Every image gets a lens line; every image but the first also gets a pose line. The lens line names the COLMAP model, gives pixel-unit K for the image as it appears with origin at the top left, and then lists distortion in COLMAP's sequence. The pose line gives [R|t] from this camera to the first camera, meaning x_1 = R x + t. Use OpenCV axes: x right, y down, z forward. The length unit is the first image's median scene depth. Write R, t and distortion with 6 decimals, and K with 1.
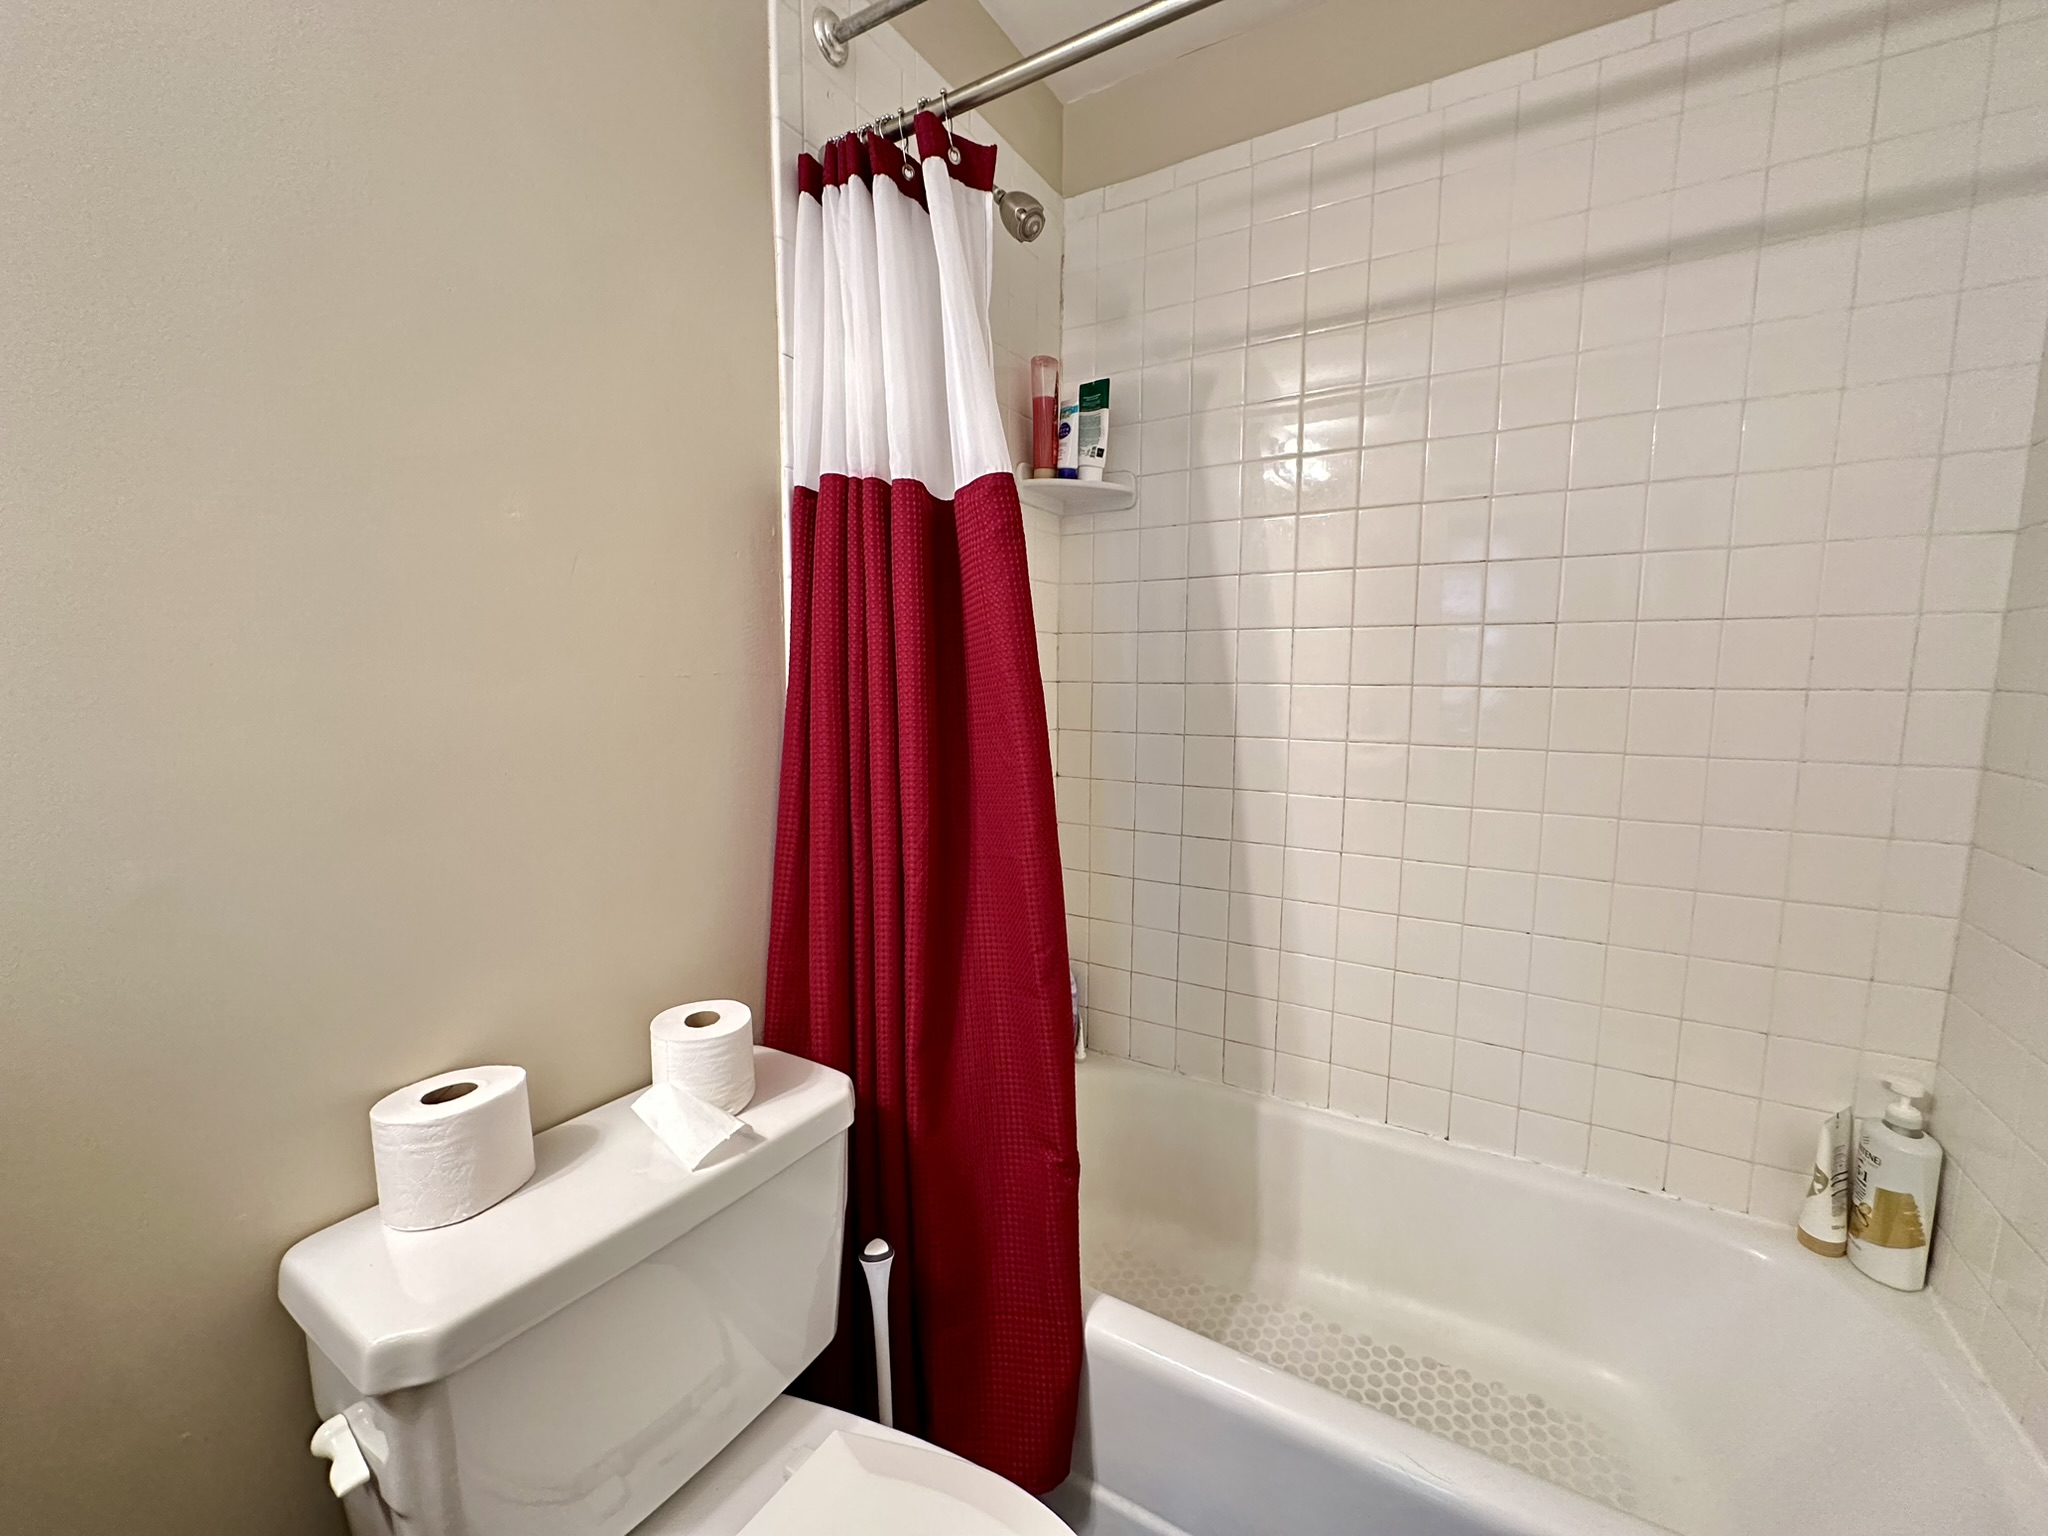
lens RADIAL K [[817.8, 0, 1019.0], [0, 817.8, 770.8], [0, 0, 1]] dist [-0.003815, -0.000076]
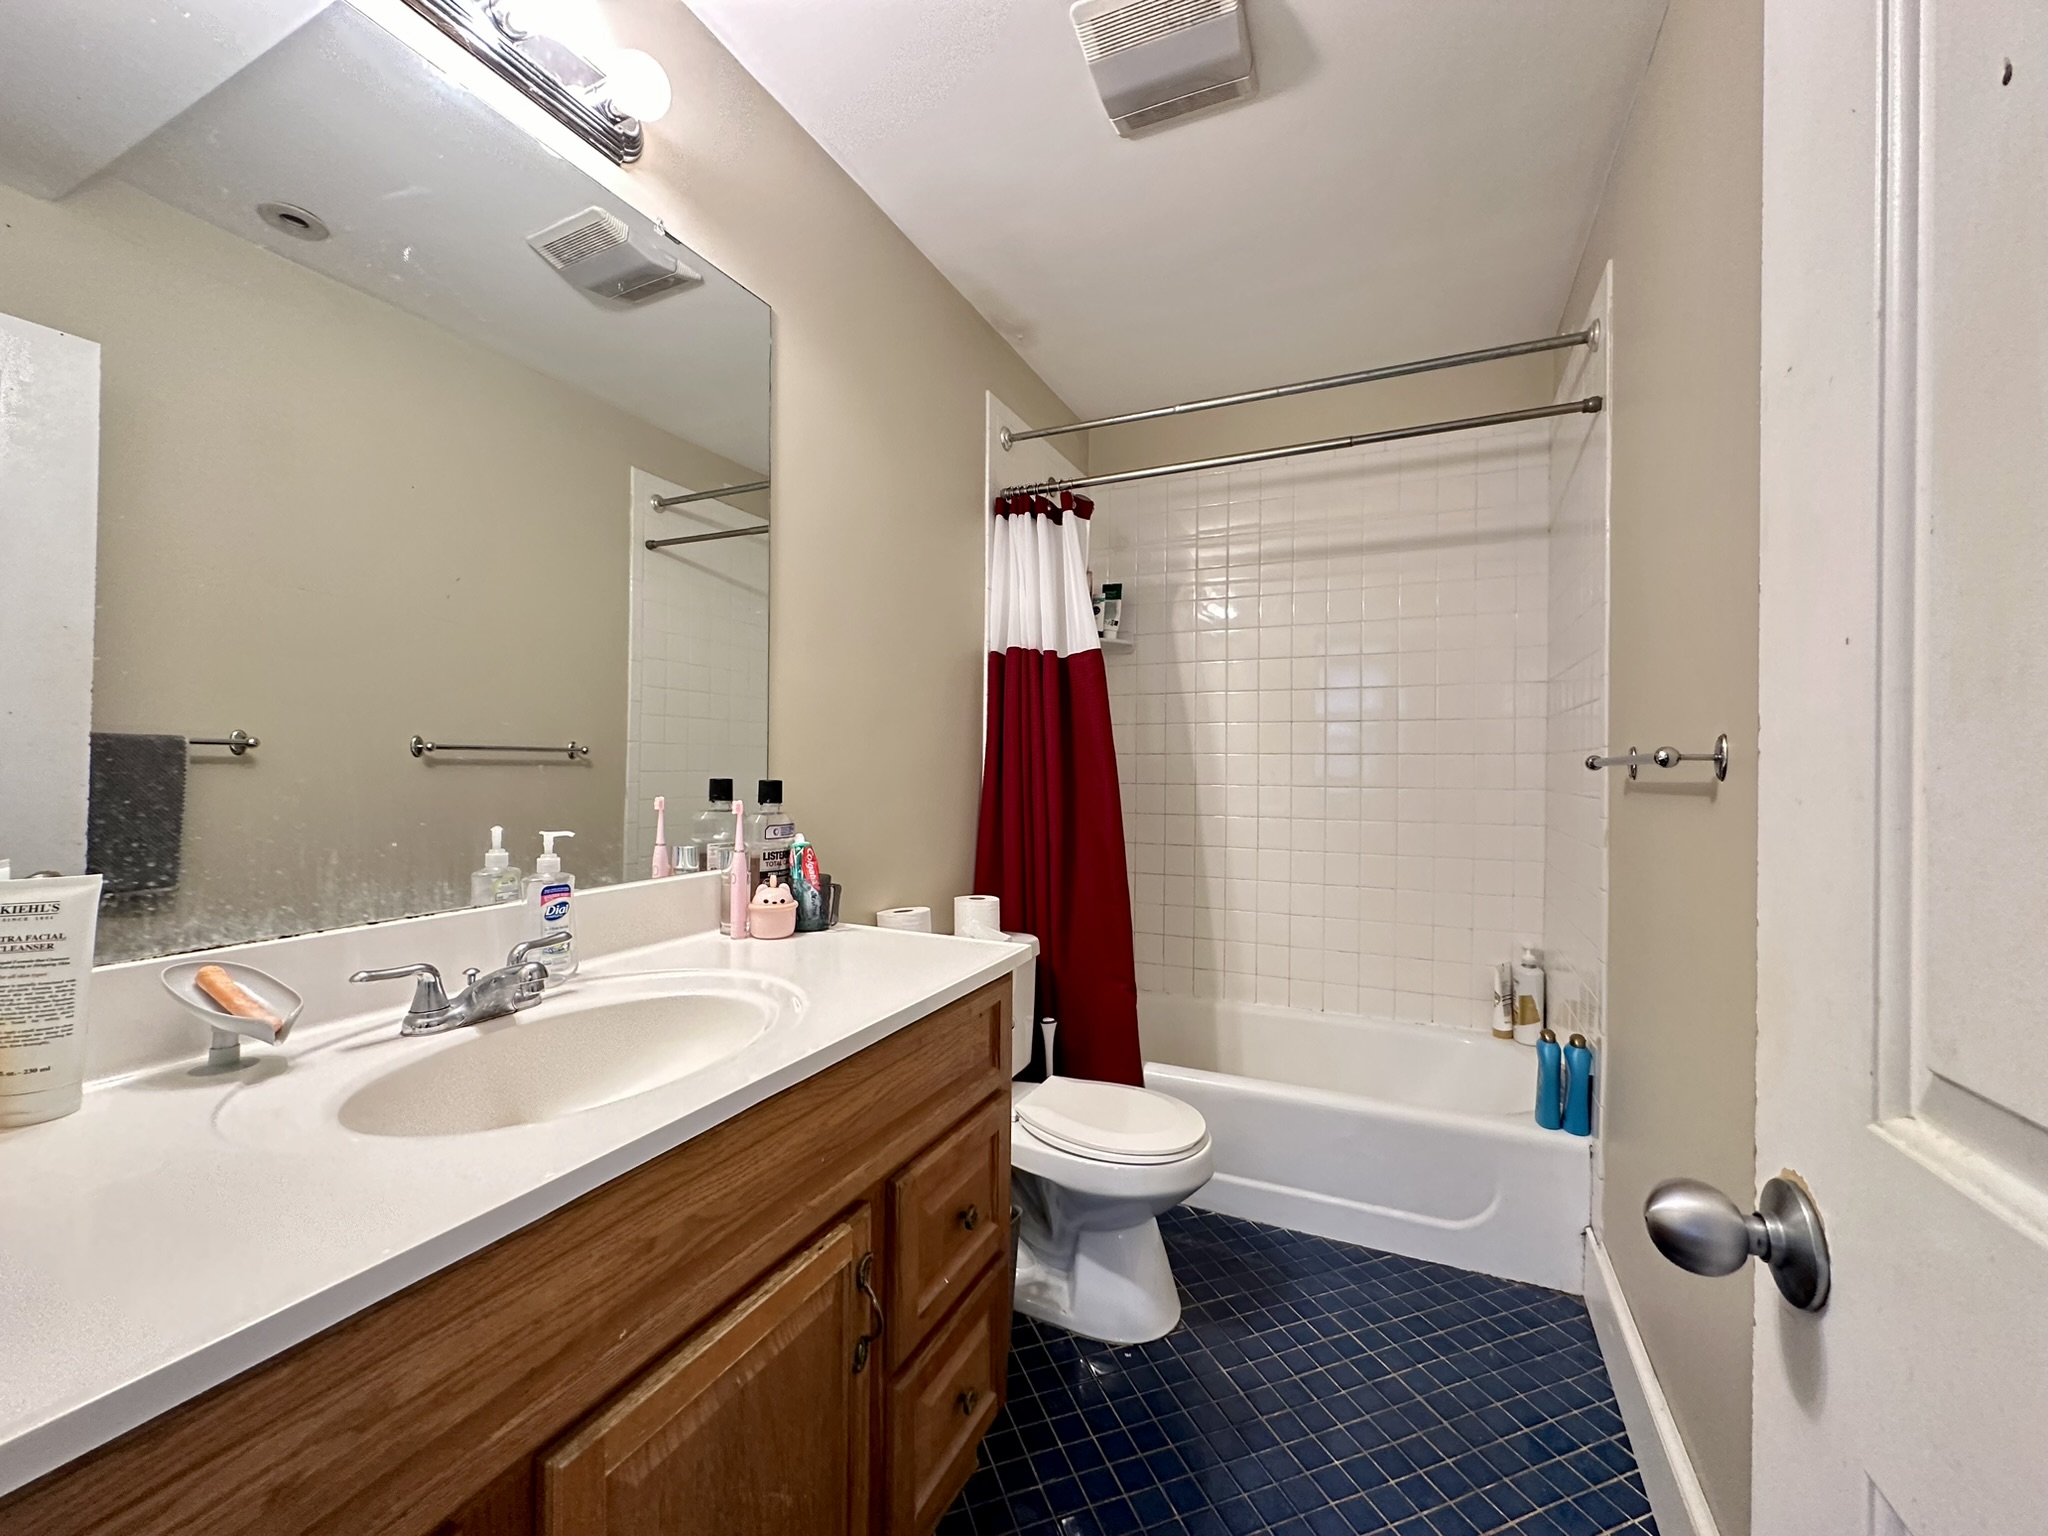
lens RADIAL K [[817.8, 0, 1018.5], [0, 817.8, 776.2], [0, 0, 1]] dist [-0.003815, -0.000076]
pose [[0.994428, 0.001476, 0.105408, -0.410613], [0.009646, 0.994434, -0.104918, 0.169057], [-0.104976, 0.105350, 0.988879, -0.953834]]
